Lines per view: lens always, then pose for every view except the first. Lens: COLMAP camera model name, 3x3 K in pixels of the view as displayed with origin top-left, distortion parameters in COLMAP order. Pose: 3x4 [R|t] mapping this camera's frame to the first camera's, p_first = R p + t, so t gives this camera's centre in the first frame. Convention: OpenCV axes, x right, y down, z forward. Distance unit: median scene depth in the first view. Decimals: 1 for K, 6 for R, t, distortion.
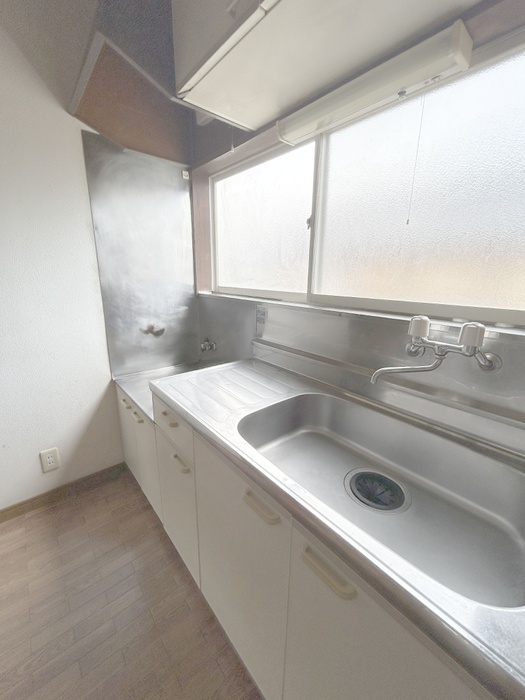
lens RADIAL K [[280.2, 0, 262.3], [0, 280.2, 349.7], [0, 0, 1]] dist [-0.001621, 0.000894]
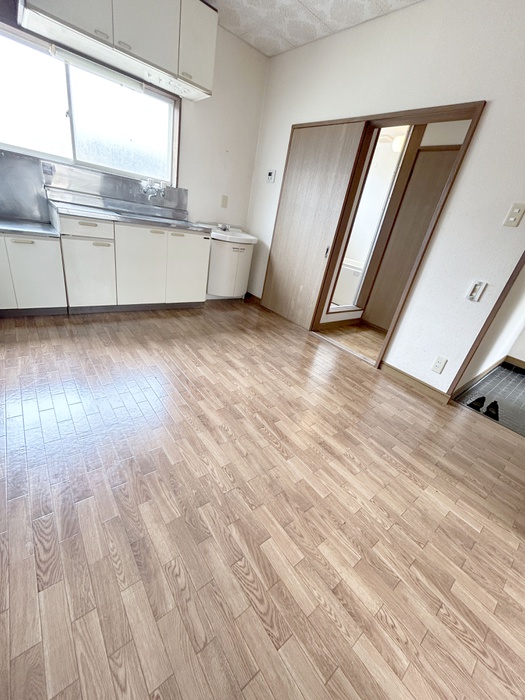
lens RADIAL K [[280.2, 0, 264.5], [0, 280.2, 352.7], [0, 0, 1]] dist [-0.001621, 0.000894]
pose [[0.037387, -0.447341, 0.893582, -1.959848], [0.079686, 0.892694, 0.443562, 0.216020], [-0.996119, 0.054623, 0.069022, -0.301421]]
